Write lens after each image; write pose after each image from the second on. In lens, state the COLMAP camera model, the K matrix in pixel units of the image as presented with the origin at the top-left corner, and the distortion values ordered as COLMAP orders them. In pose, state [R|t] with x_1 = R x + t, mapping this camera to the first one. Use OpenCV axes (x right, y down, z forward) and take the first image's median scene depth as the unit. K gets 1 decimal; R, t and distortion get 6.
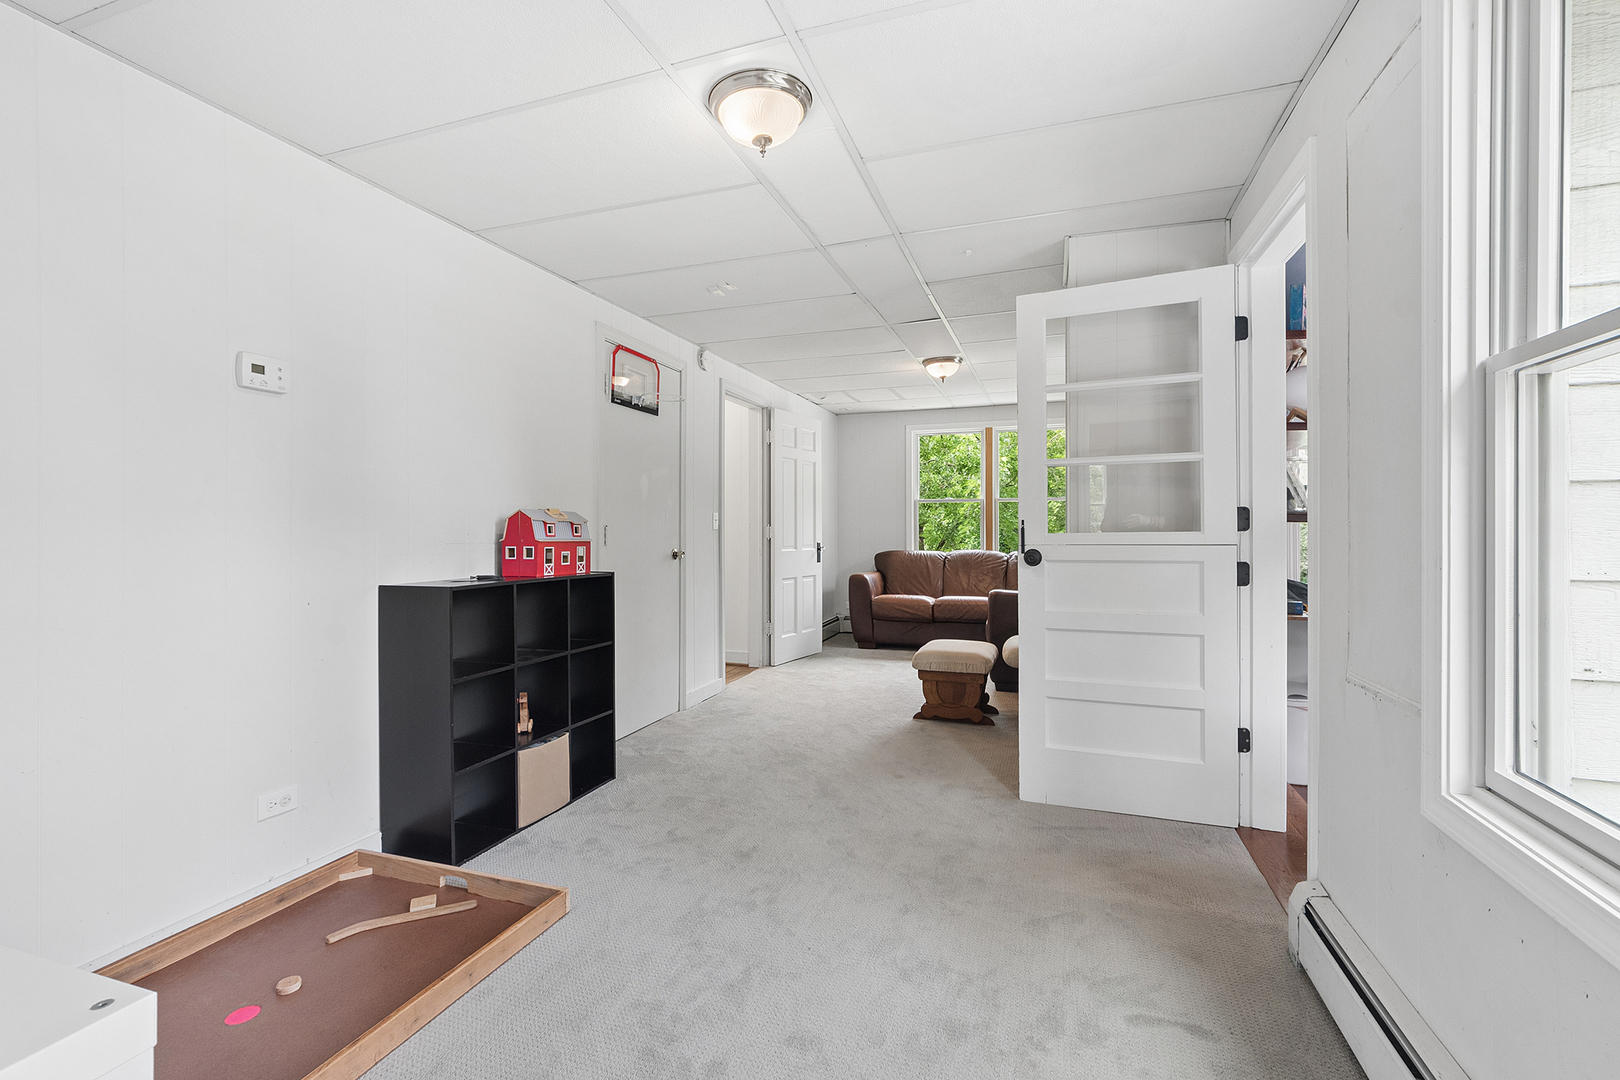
lens RADIAL K [[716.7, 0, 807.2], [0, 716.7, 532.1], [0, 0, 1]] dist [-0.009052, 0.000048]
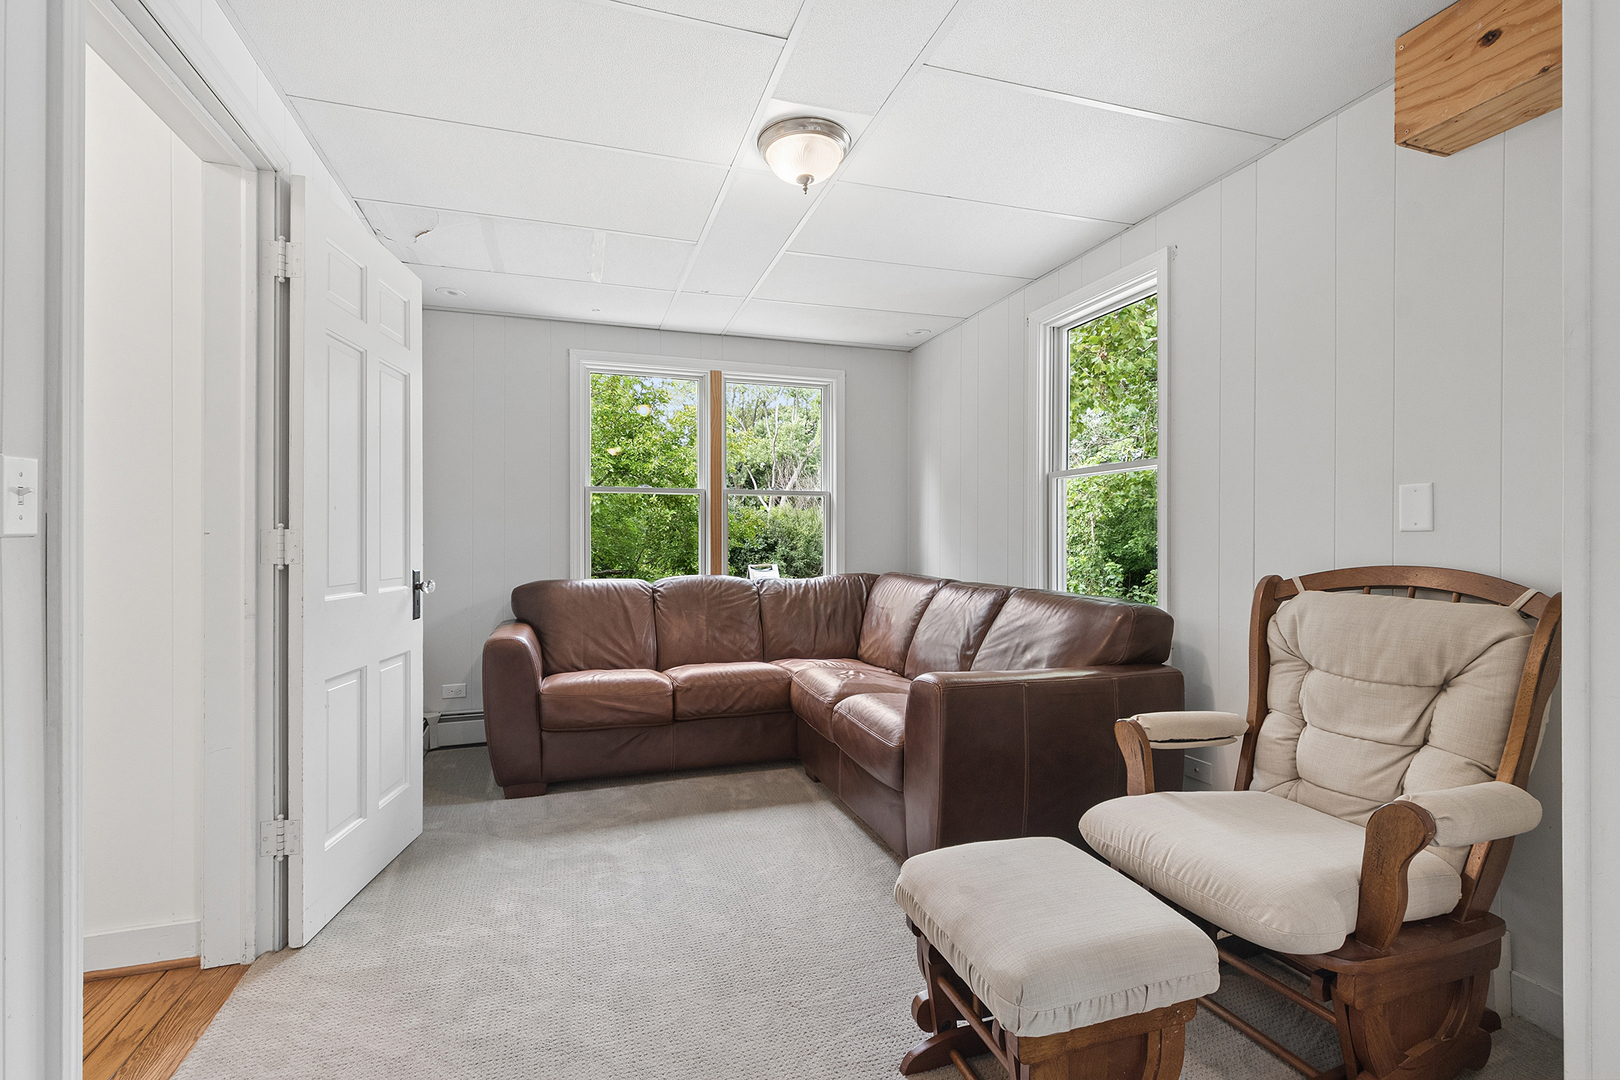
lens RADIAL K [[716.7, 0, 814.3], [0, 716.7, 537.3], [0, 0, 1]] dist [-0.009052, 0.000048]
pose [[0.790952, 0.001614, 0.611876, -0.054922], [0.006646, 0.999915, -0.011229, 0.000930], [-0.611842, 0.012948, 0.790874, 0.537995]]
